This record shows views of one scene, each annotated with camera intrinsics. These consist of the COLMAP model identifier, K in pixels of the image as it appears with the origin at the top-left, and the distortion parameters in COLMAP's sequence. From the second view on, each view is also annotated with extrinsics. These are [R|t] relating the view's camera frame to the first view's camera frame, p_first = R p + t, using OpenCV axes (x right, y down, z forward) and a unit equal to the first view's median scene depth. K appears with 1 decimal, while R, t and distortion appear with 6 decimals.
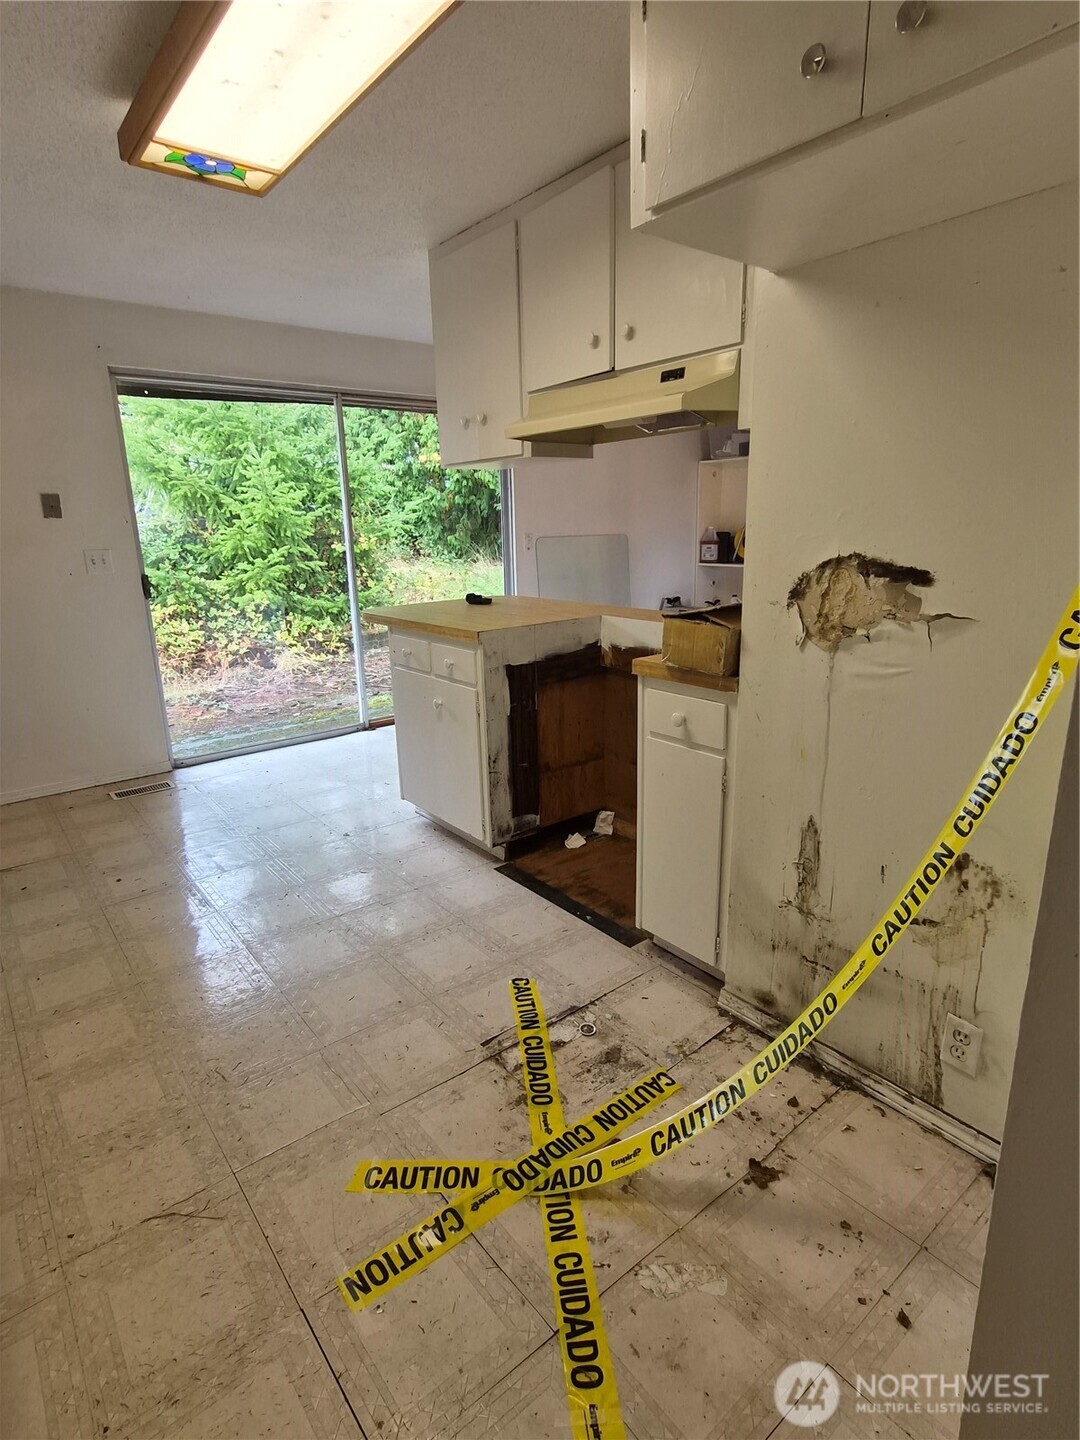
lens RADIAL K [[762.1, 0, 532.6], [0, 762.1, 715.5], [0, 0, 1]] dist [-0.003754, 0.001919]
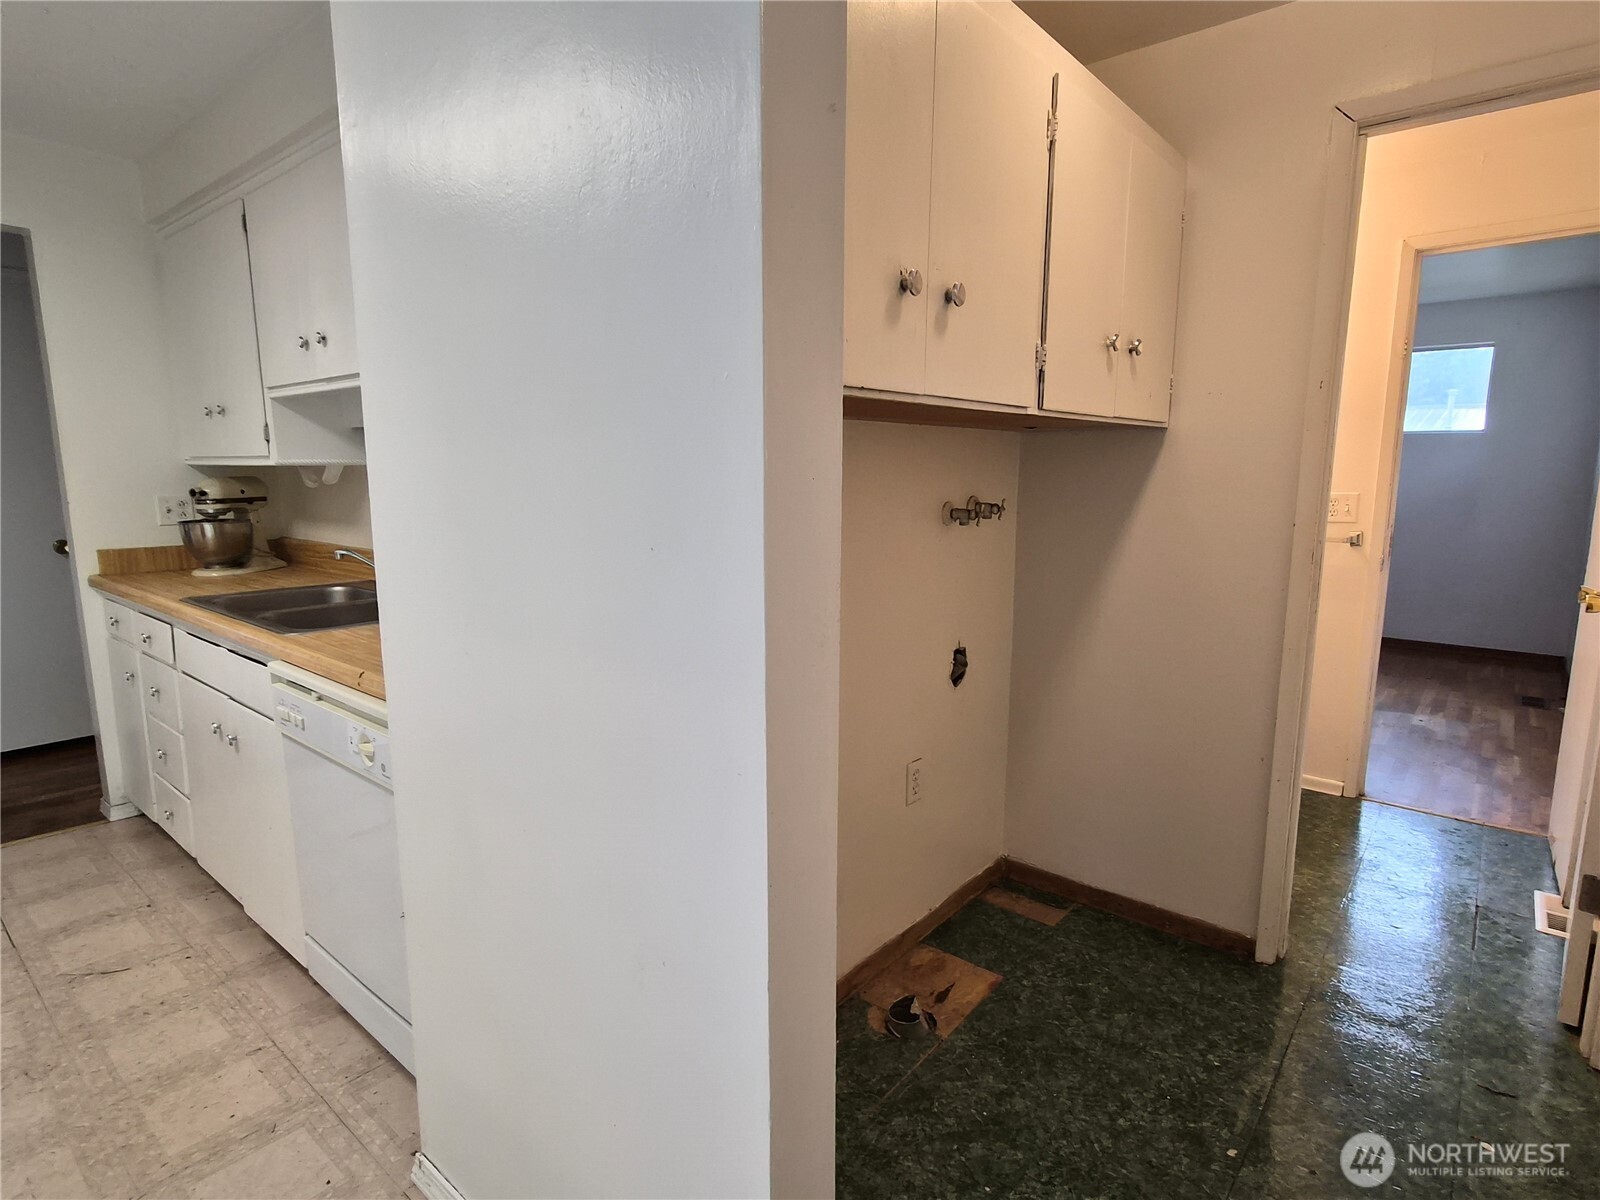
lens RADIAL K [[846.8, 0, 805.7], [0, 846.8, 603.2], [0, 0, 1]] dist [-0.003754, 0.001919]
pose [[-0.976021, 0.059629, -0.209349, -1.104272], [-0.031028, 0.913817, 0.404939, -0.449500], [0.215452, 0.401725, -0.890055, 1.828053]]
